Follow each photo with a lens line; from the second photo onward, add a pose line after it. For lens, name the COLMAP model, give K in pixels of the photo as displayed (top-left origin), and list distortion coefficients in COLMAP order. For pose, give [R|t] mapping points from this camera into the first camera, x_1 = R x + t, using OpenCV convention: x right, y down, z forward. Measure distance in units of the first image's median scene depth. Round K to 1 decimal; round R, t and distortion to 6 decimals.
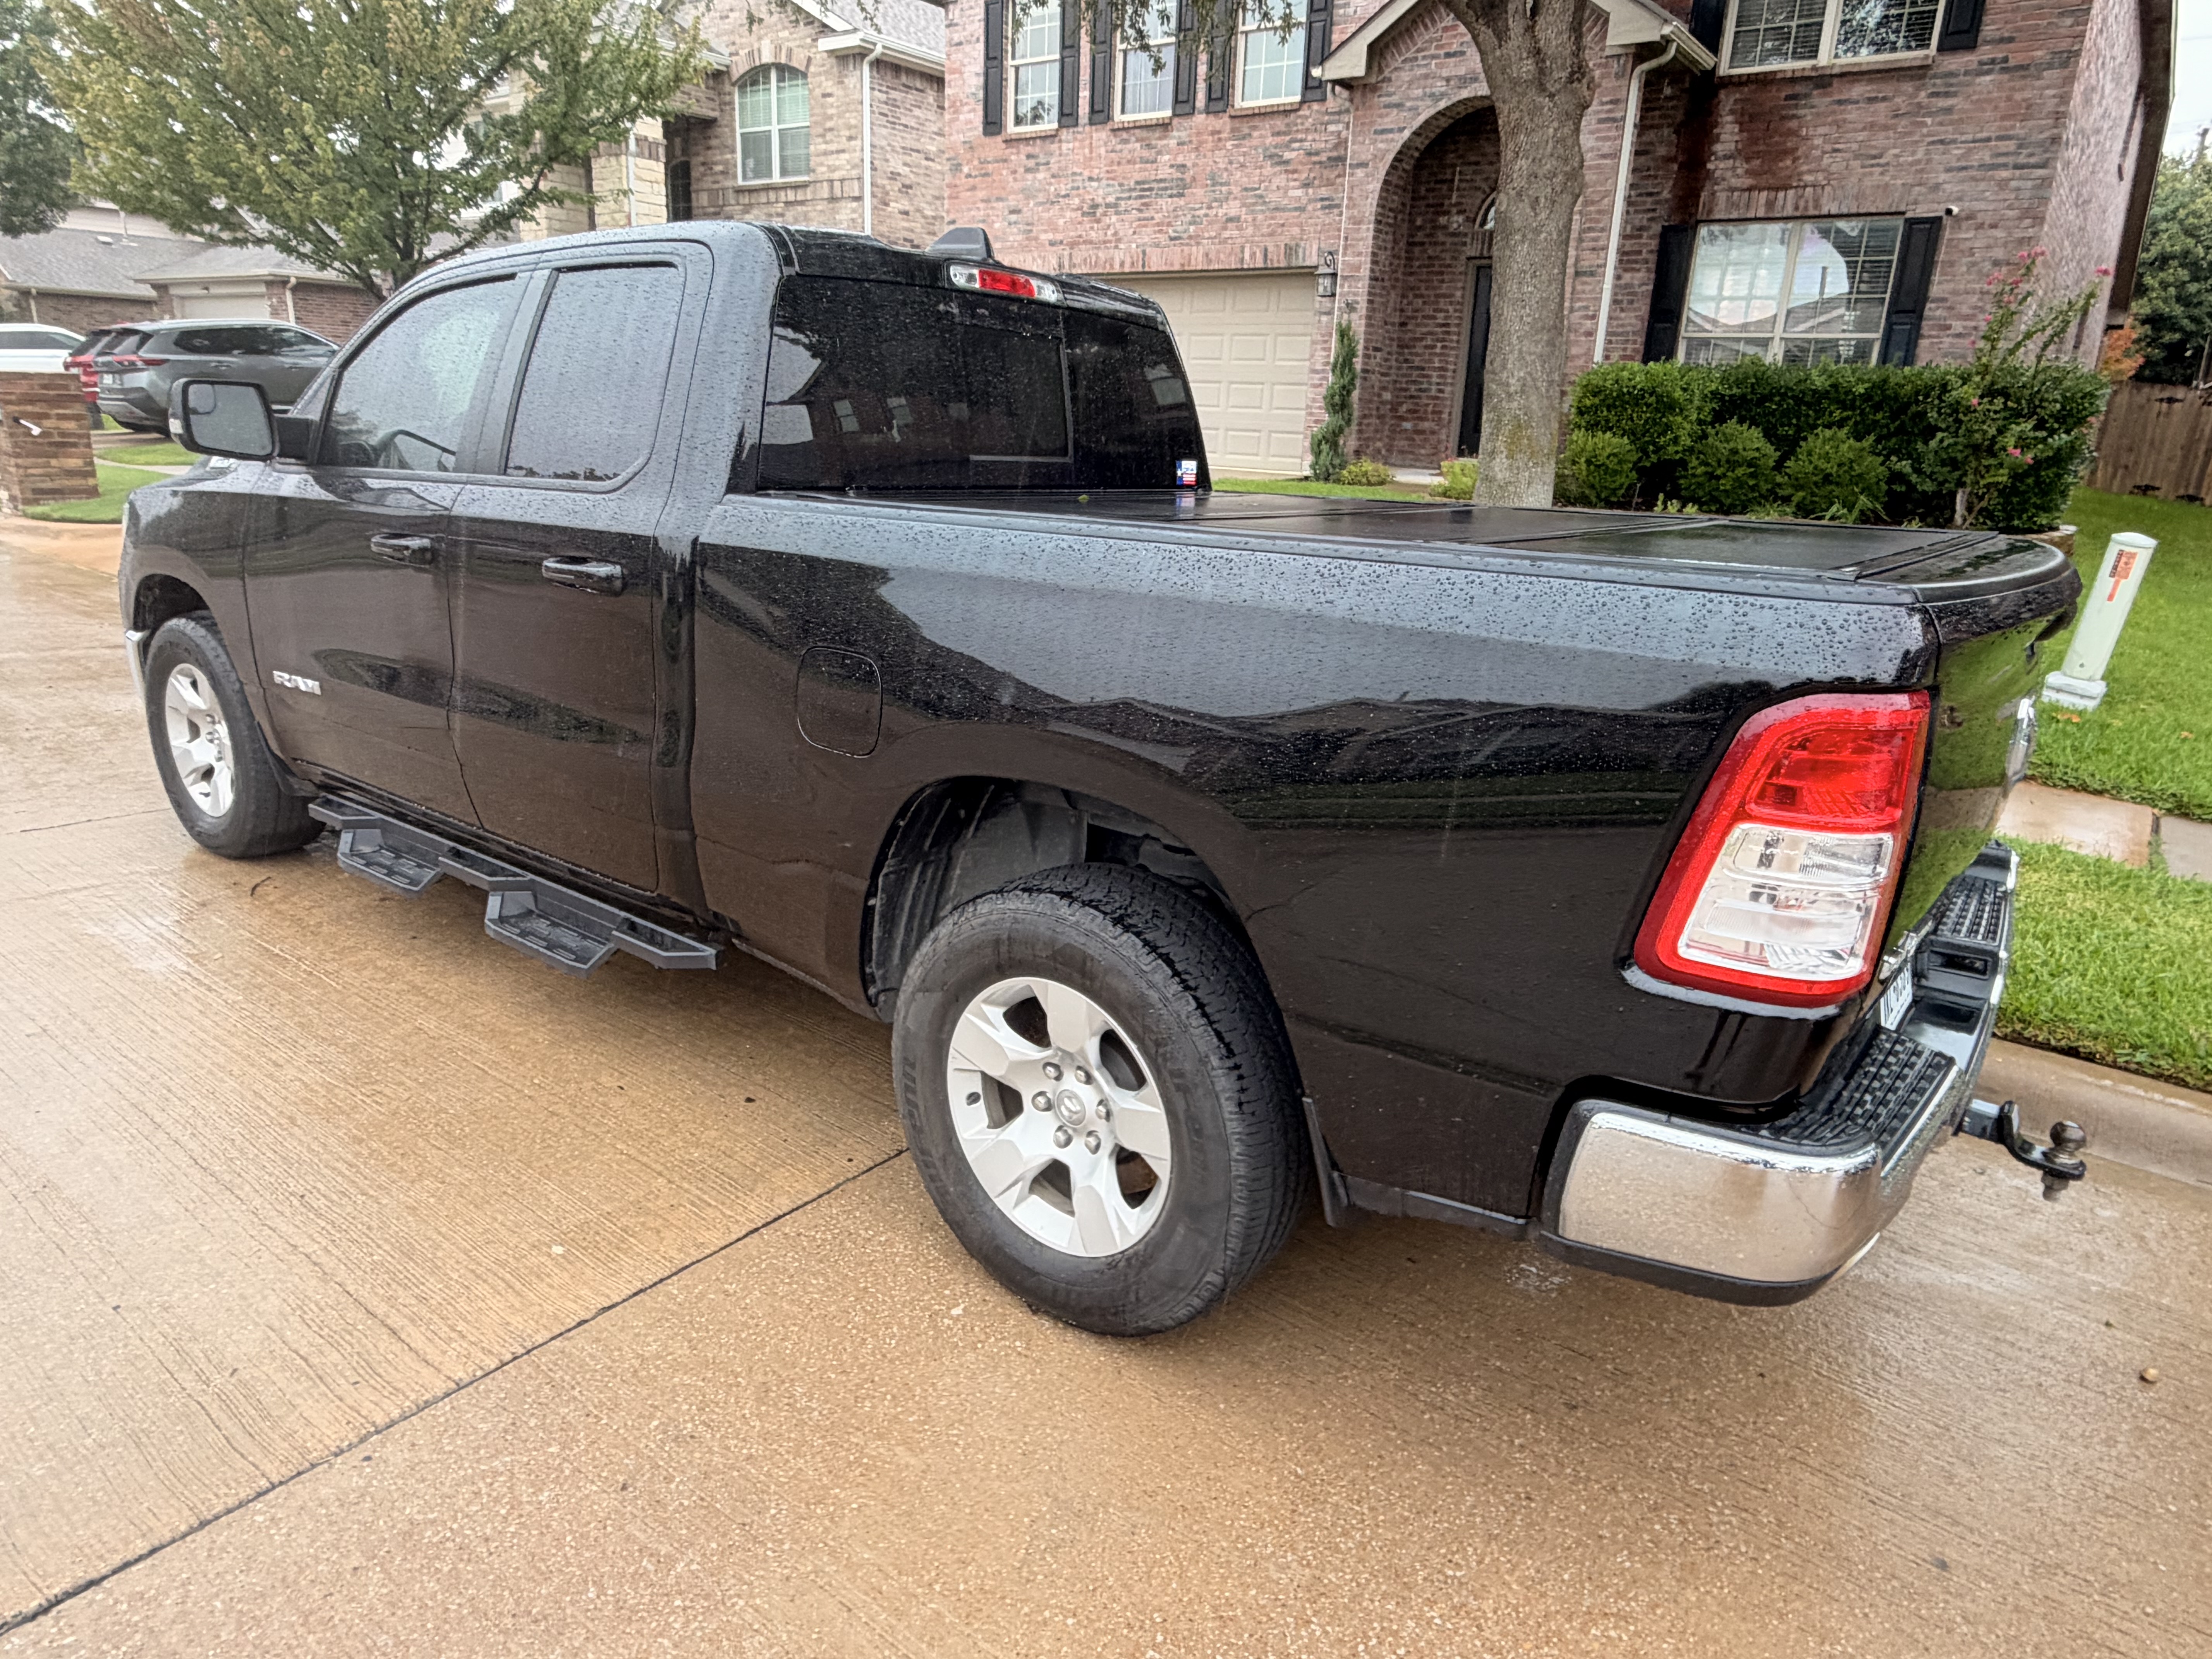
lens RADIAL K [[1347.3, 0, 1084.3], [0, 1347.3, 819.2], [0, 0, 1]] dist [-0.000133, 0.001356]
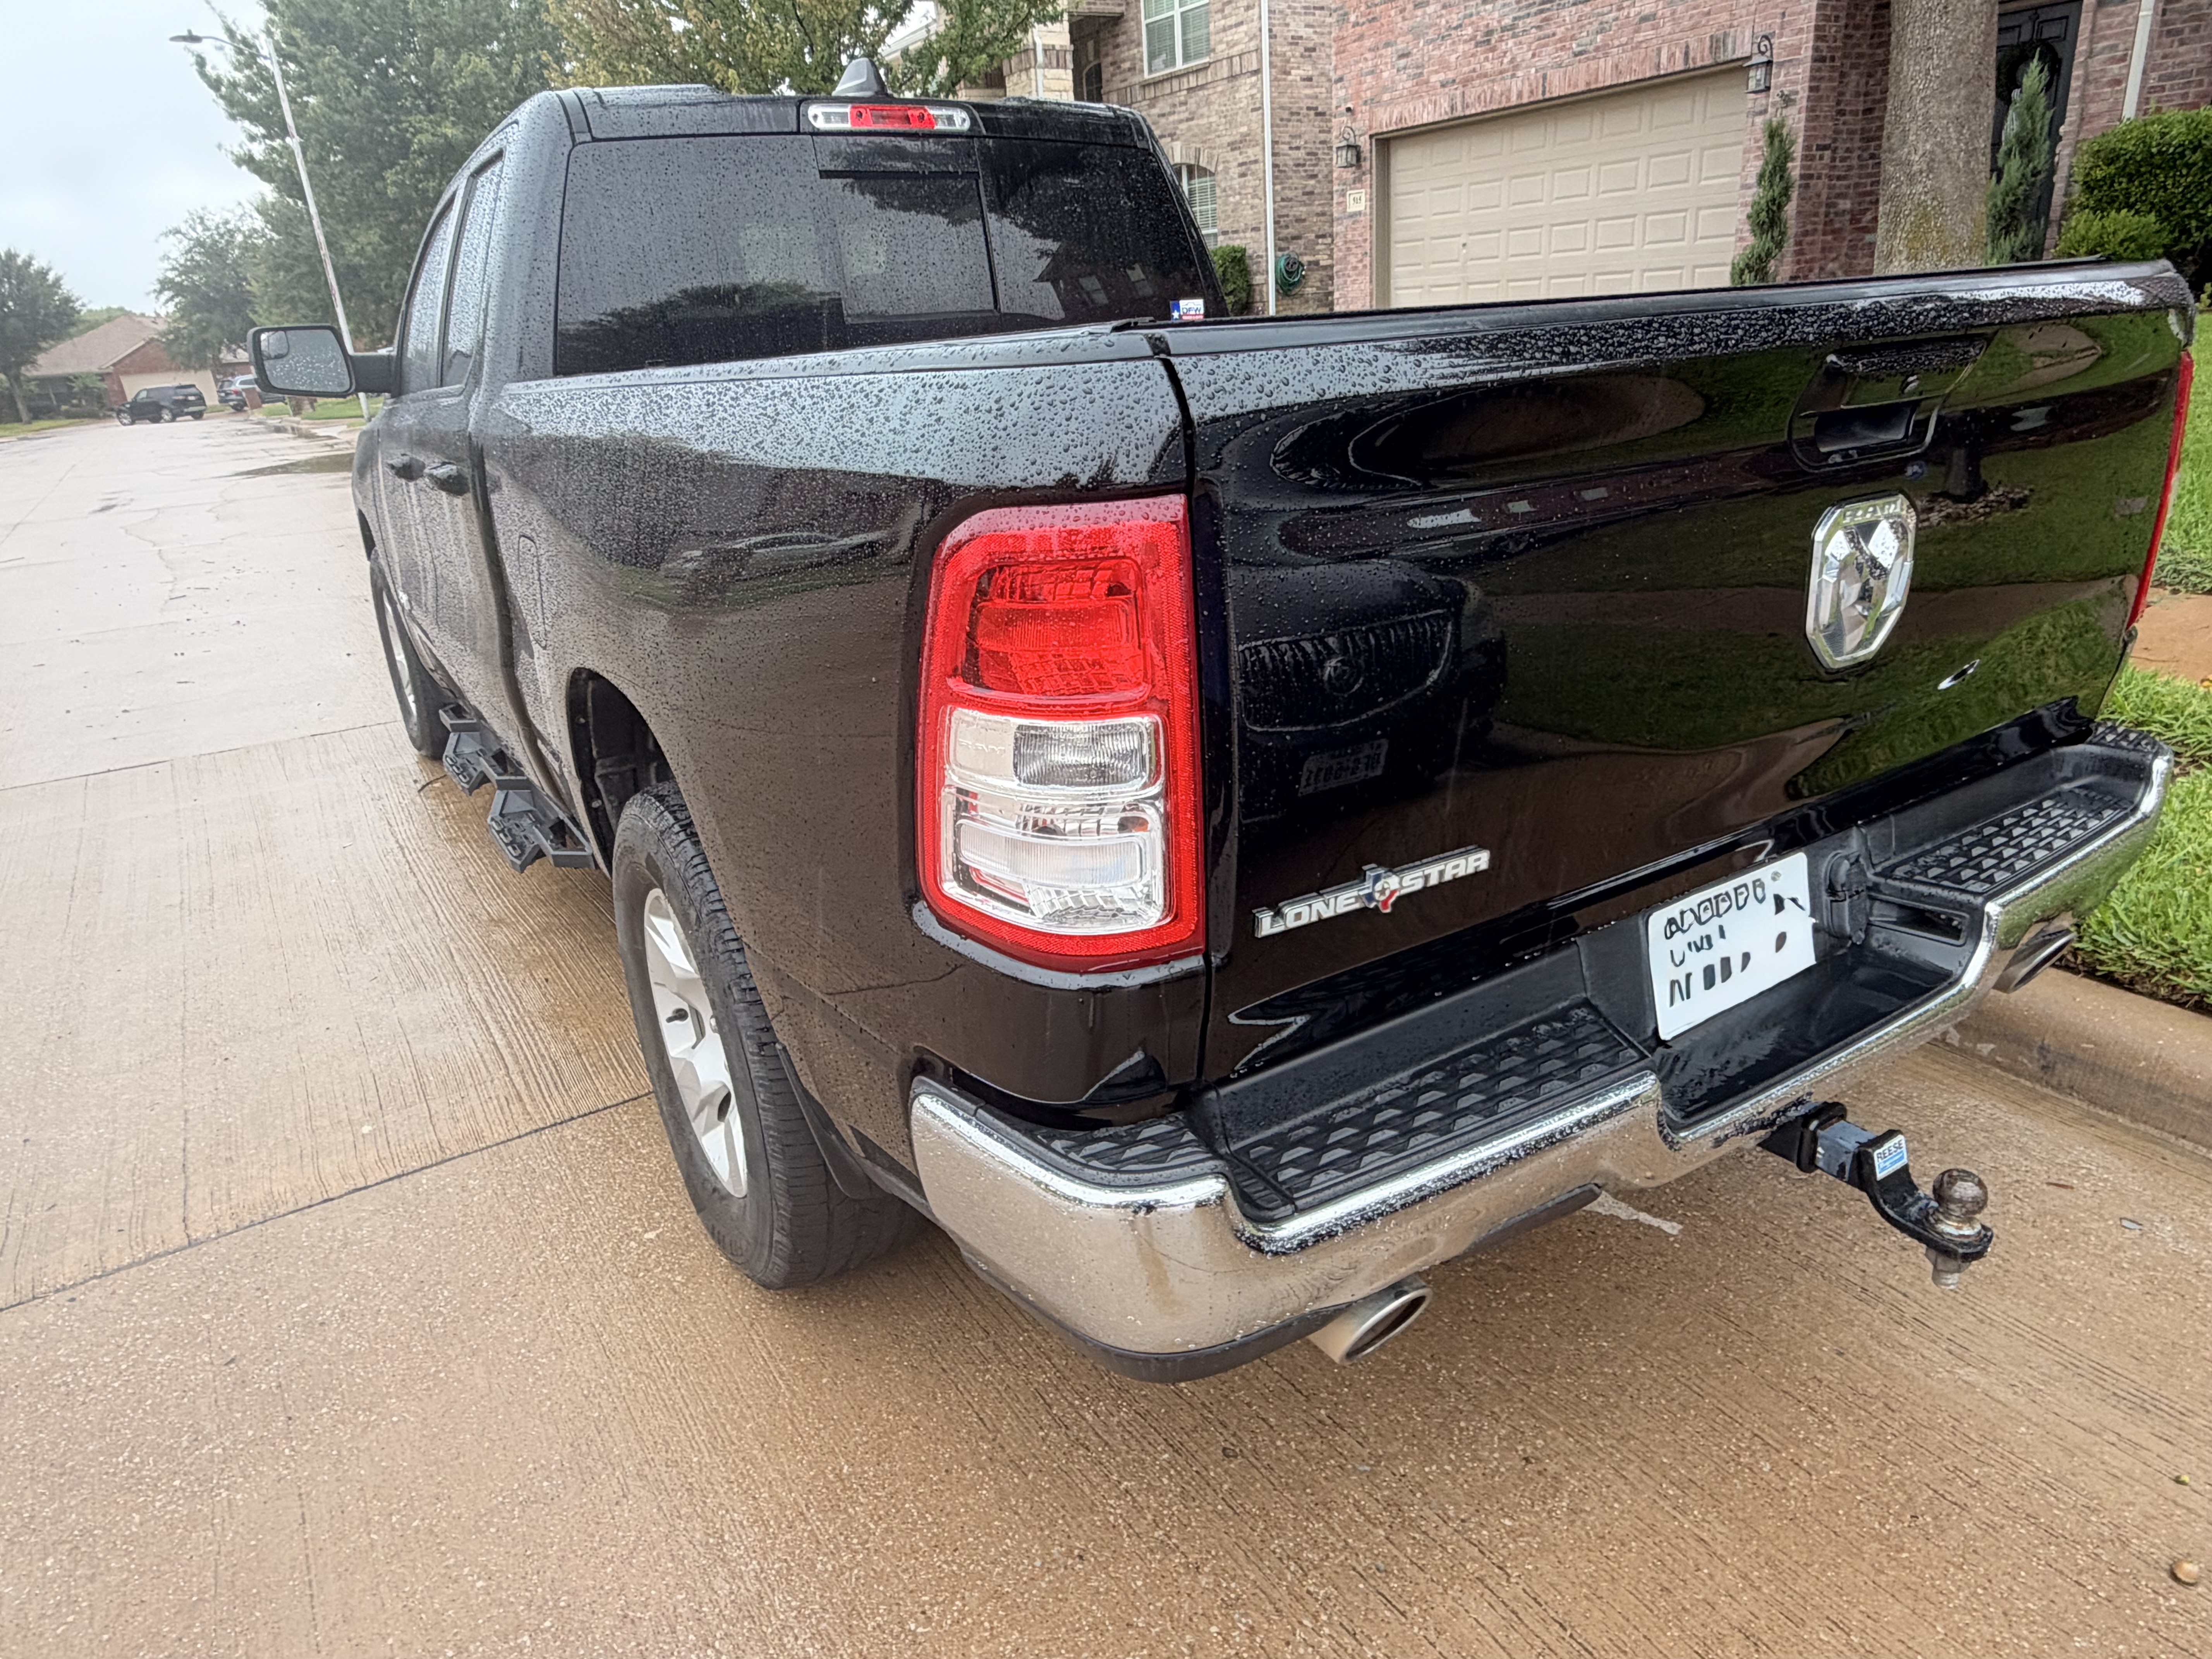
lens RADIAL K [[1347.3, 0, 1084.3], [0, 1347.3, 819.2], [0, 0, 1]] dist [-0.000133, 0.001356]
pose [[0.935226, 0.019255, -0.353527, 0.084526], [0.005589, 0.997593, 0.069117, 0.001412], [0.354007, -0.066616, 0.932867, 0.039184]]
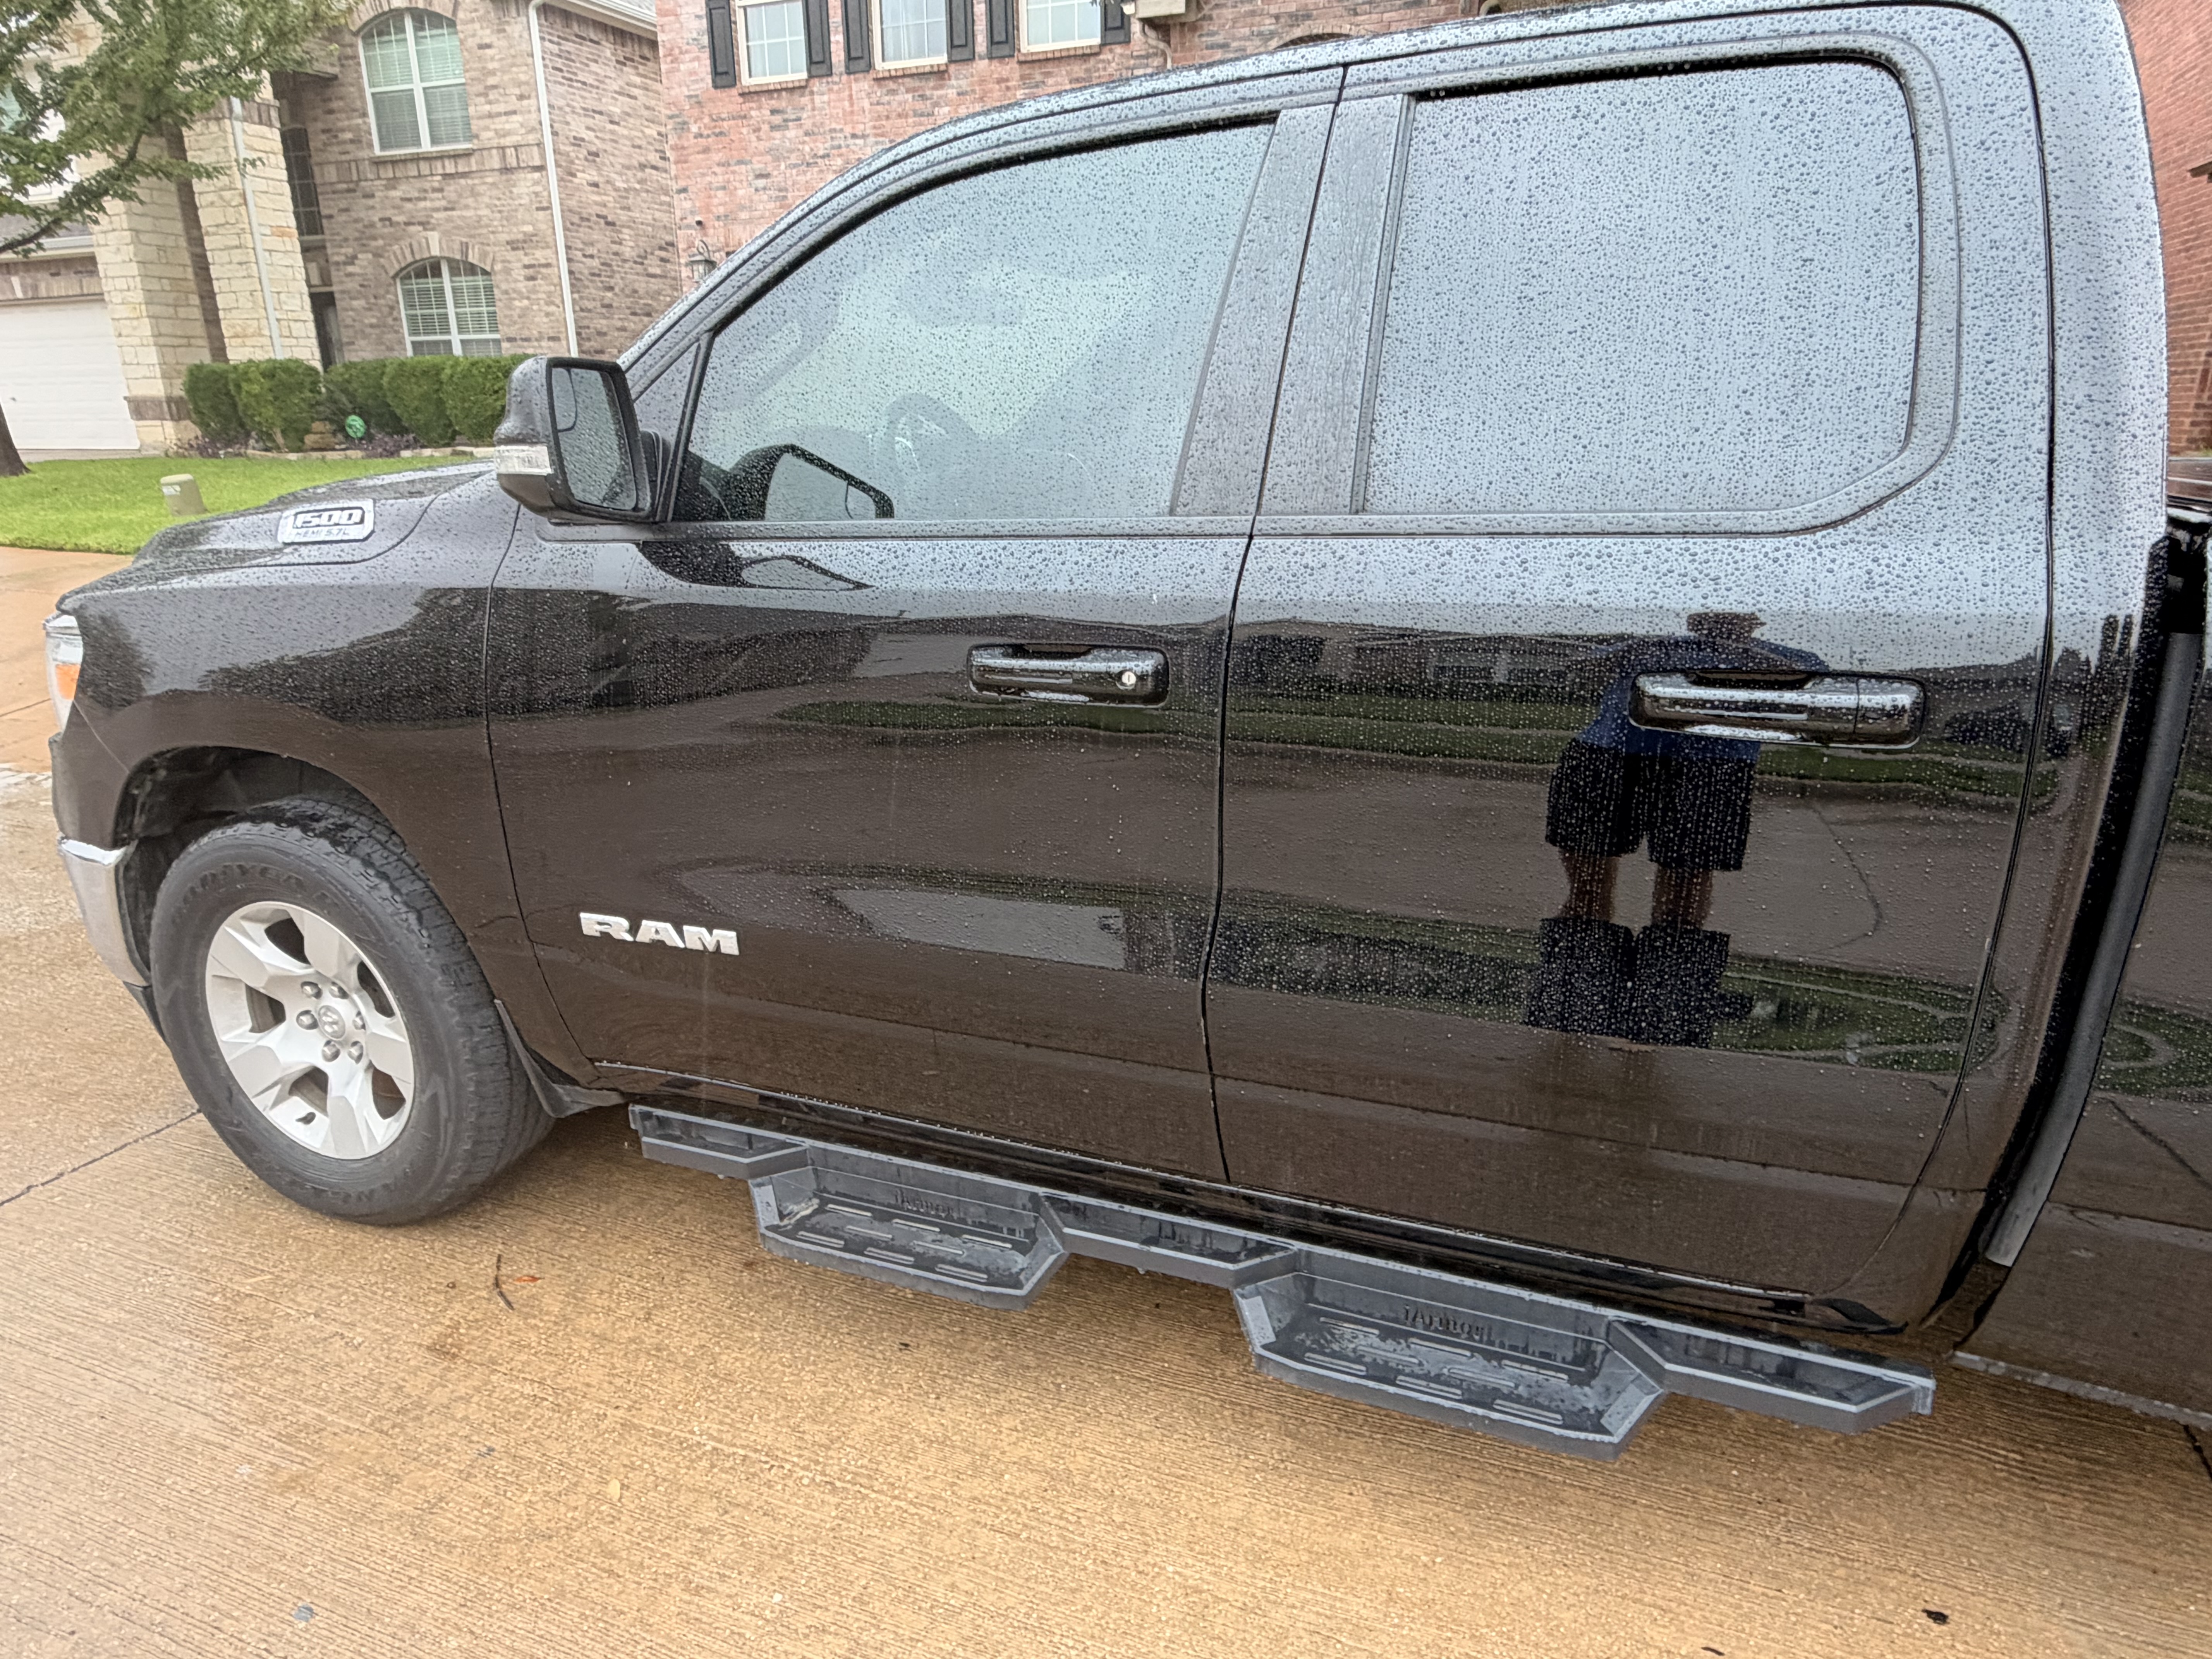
lens RADIAL K [[1344.9, 0, 1051.3], [0, 1344.9, 835.1], [0, 0, 1]] dist [-0.001138, 0.002089]
pose [[0.963782, -0.129870, 0.232933, -0.139497], [0.125296, 0.991523, 0.034392, -0.035153], [-0.235425, -0.003961, 0.971884, 0.112649]]
